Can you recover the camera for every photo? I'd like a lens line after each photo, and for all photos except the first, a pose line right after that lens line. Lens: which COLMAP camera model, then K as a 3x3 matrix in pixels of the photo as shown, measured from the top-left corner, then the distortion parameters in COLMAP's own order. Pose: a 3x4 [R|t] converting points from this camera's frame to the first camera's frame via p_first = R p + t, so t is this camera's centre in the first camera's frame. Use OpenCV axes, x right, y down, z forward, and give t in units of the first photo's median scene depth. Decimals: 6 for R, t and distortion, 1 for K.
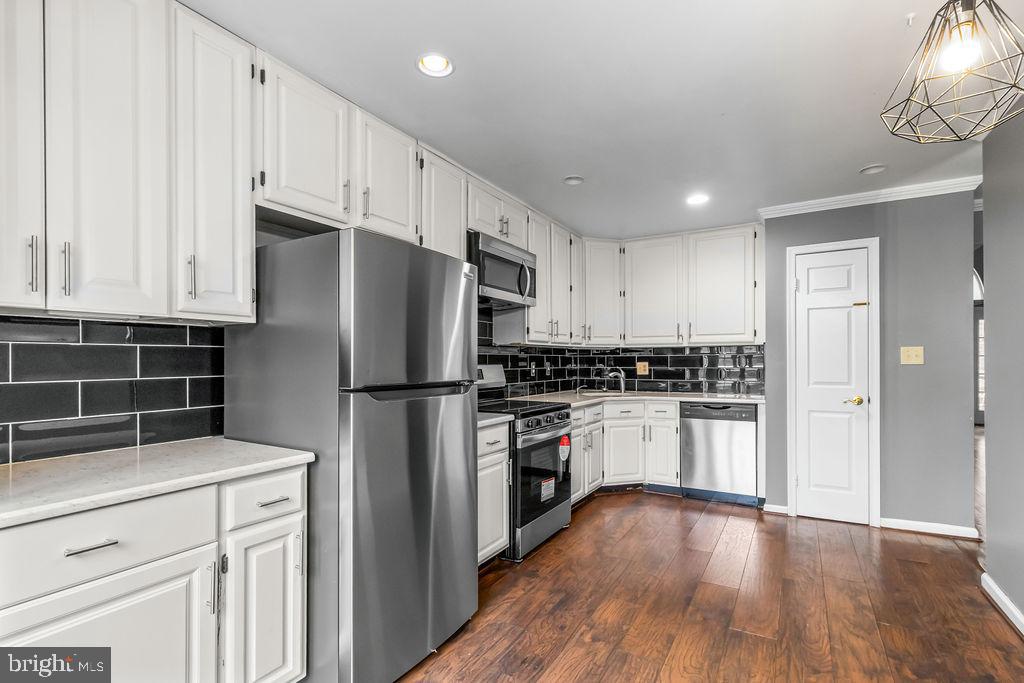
lens RADIAL K [[488.2, 0, 511.8], [0, 488.2, 347.7], [0, 0, 1]] dist [-0.005605, -0.000924]
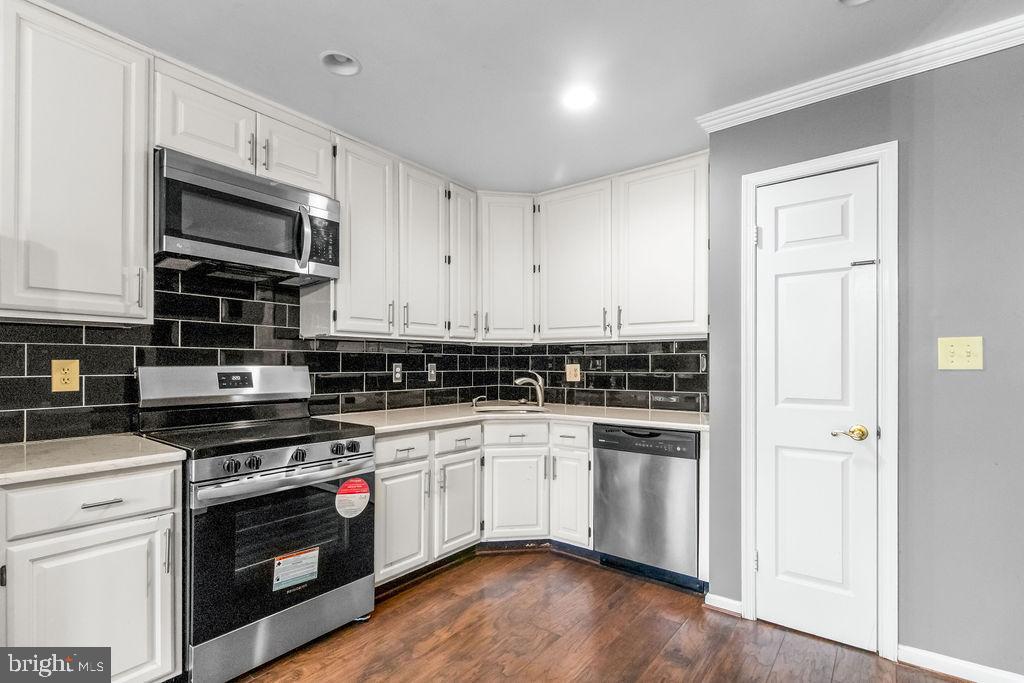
lens RADIAL K [[488.2, 0, 511.3], [0, 488.2, 351.0], [0, 0, 1]] dist [-0.005605, -0.000924]
pose [[0.992145, 0.002090, -0.125072, 0.348499], [-0.001891, 0.999997, 0.001709, 0.011938], [0.125075, -0.001459, 0.992146, 0.353652]]
